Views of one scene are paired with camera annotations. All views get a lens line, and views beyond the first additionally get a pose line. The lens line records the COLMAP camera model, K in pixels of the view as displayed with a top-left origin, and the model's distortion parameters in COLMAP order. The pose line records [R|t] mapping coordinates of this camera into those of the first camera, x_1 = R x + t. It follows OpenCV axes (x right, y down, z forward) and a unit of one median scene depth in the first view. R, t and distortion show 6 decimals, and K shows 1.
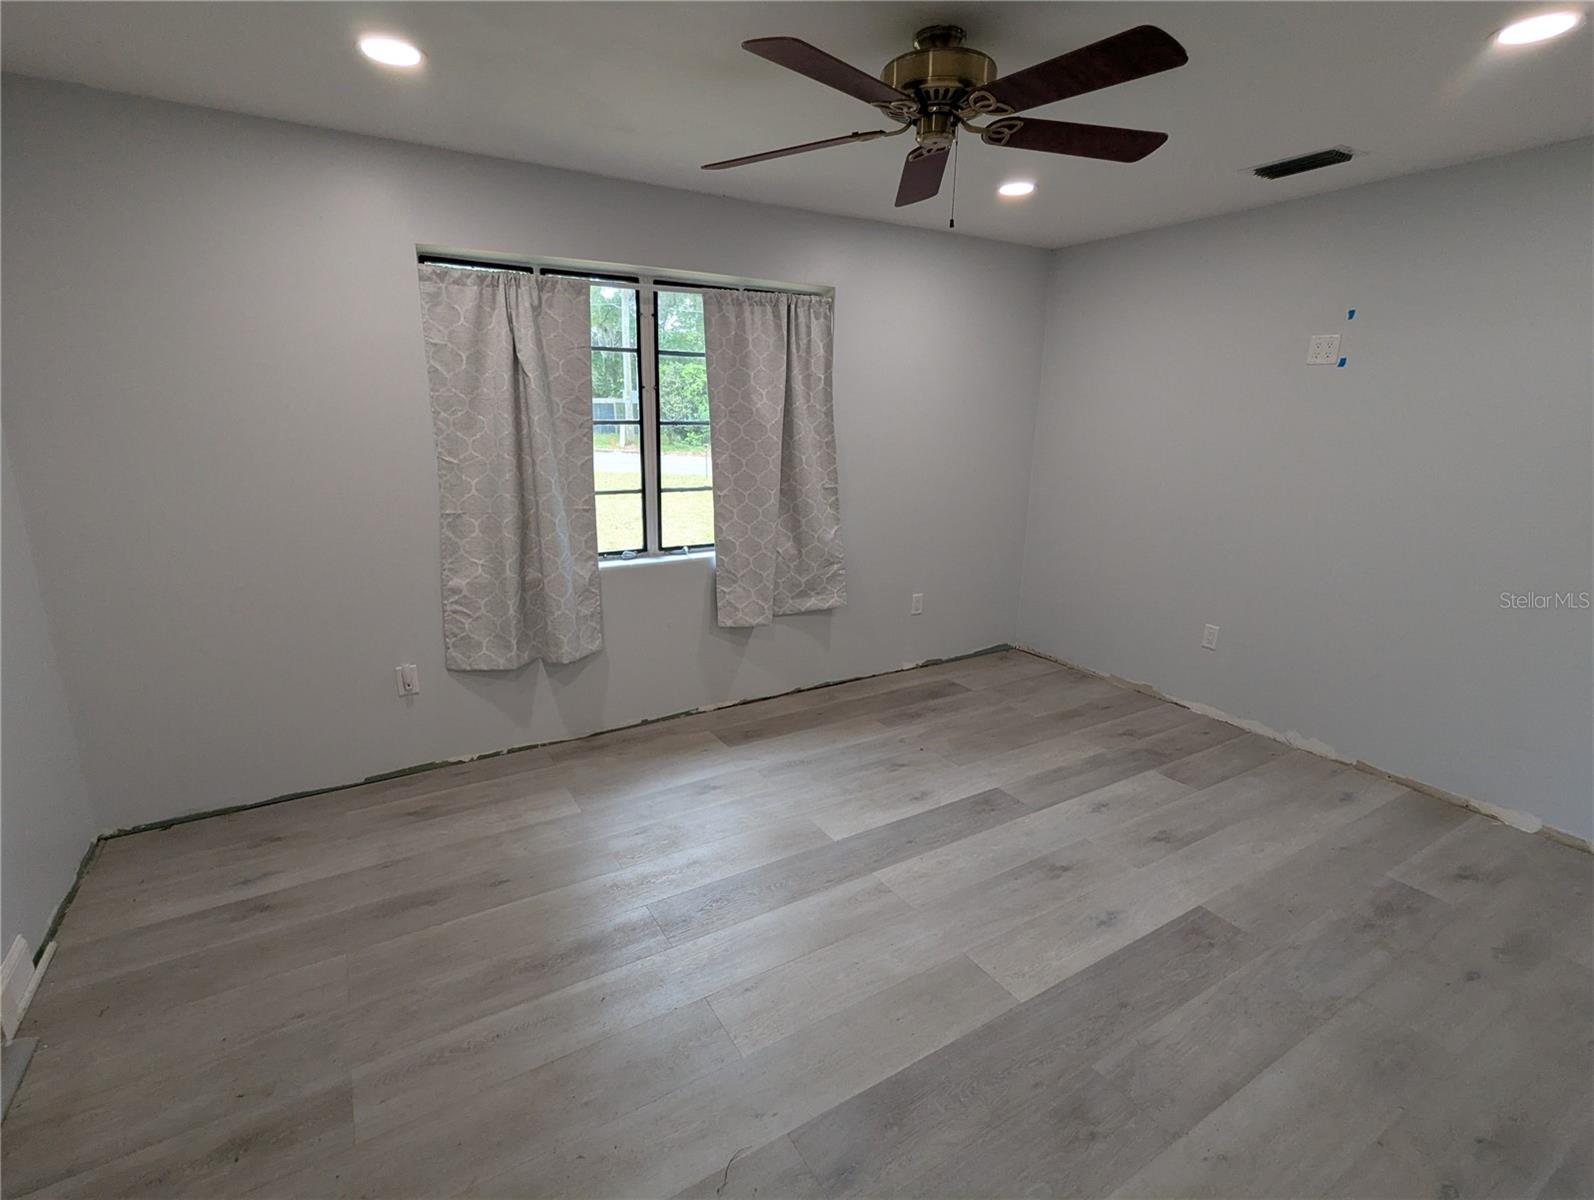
lens RADIAL K [[760.0, 0, 791.3], [0, 760.0, 601.6], [0, 0, 1]] dist [-0.004810, 0.002984]
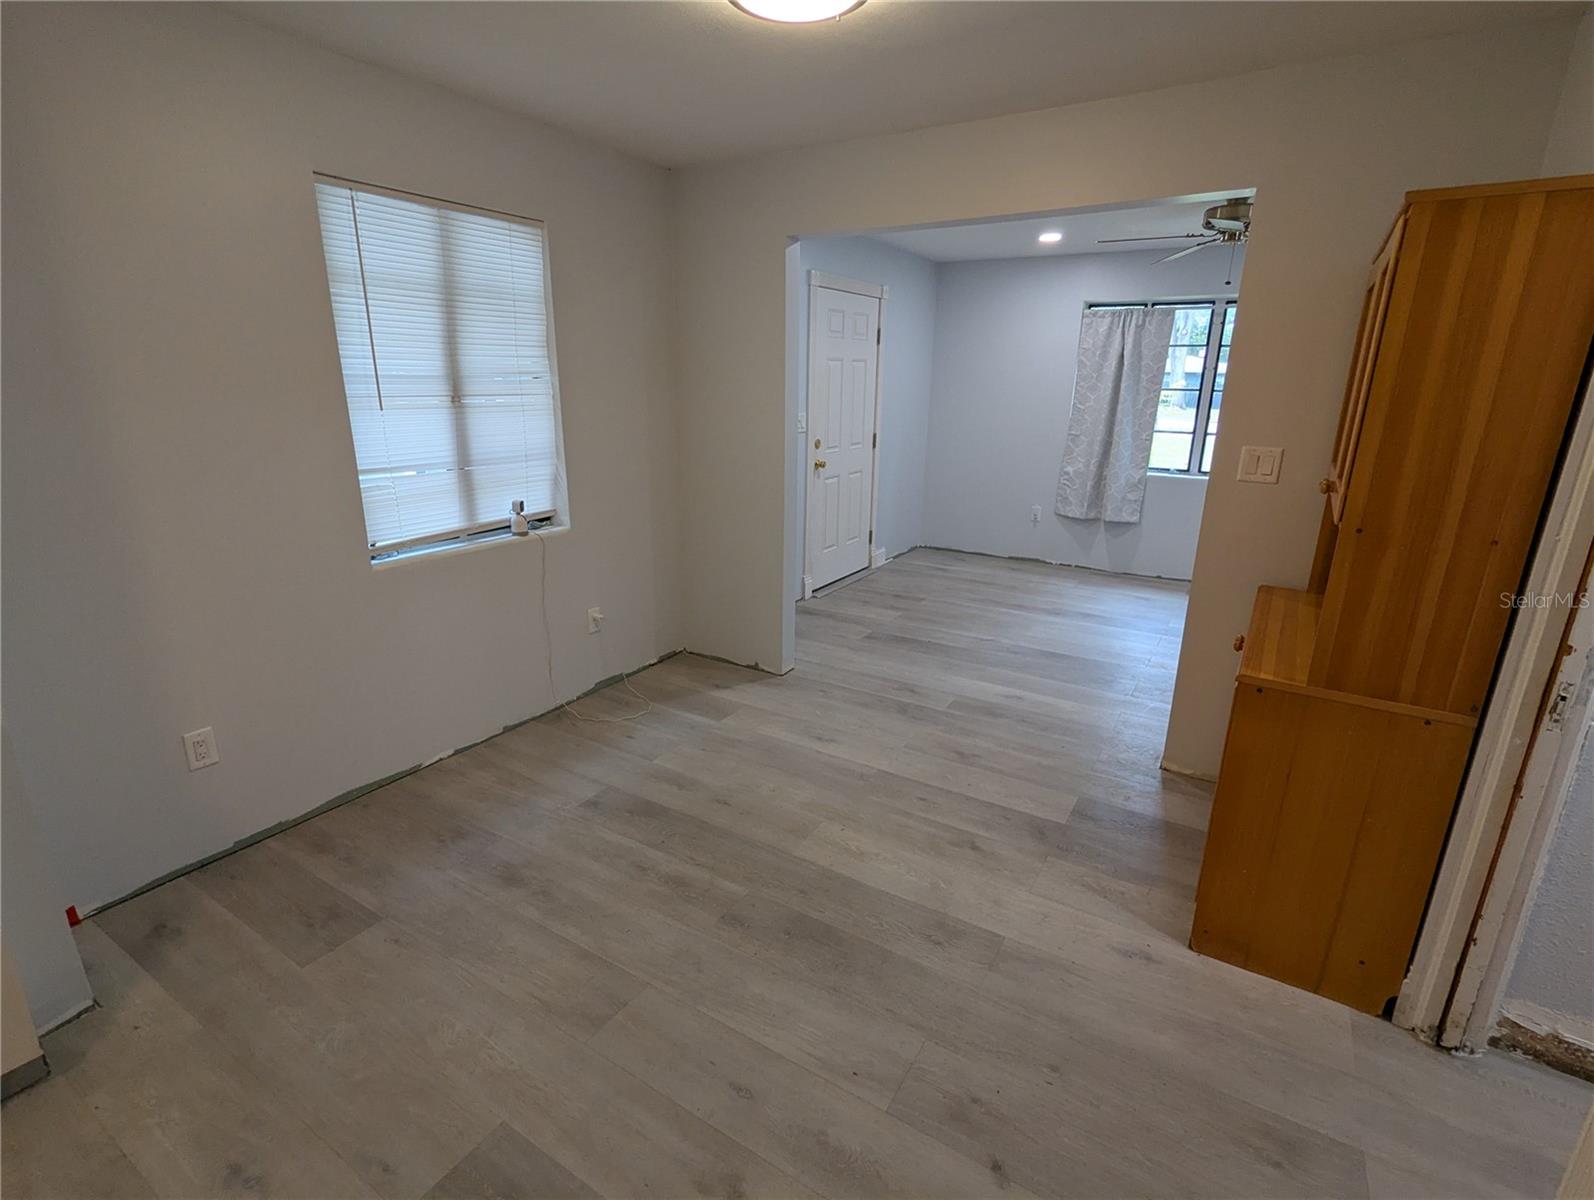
lens RADIAL K [[760.0, 0, 800.2], [0, 760.0, 595.6], [0, 0, 1]] dist [-0.004810, 0.002984]
pose [[0.461883, 0.239089, -0.854108, 0.988820], [-0.230618, 0.962234, 0.144644, 0.164011], [0.856434, 0.130164, 0.499578, -0.532501]]
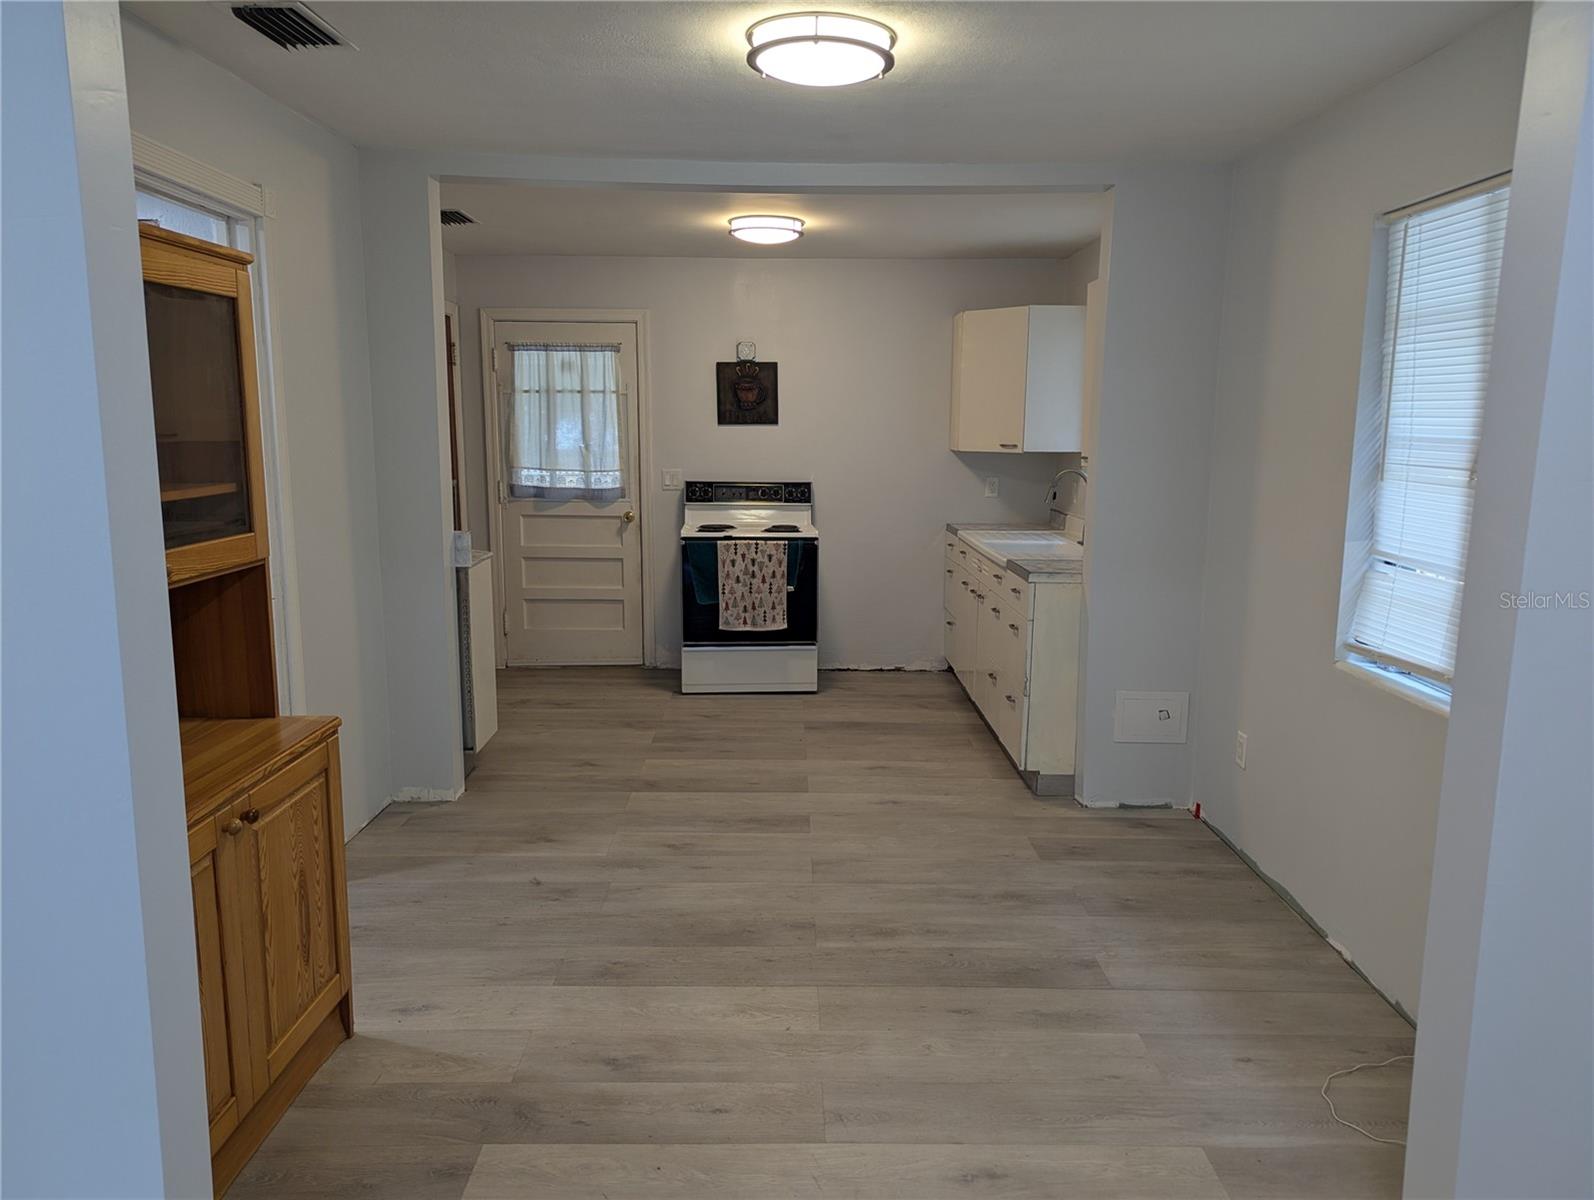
lens RADIAL K [[1117.5, 0, 809.3], [0, 1117.5, 597.9], [0, 0, 1]] dist [0.065491, -0.064550]
pose [[-0.868066, -0.101619, 0.485938, -0.039660], [0.102993, 0.920668, 0.376513, -0.130853], [-0.485648, 0.376887, -0.788735, 0.512426]]
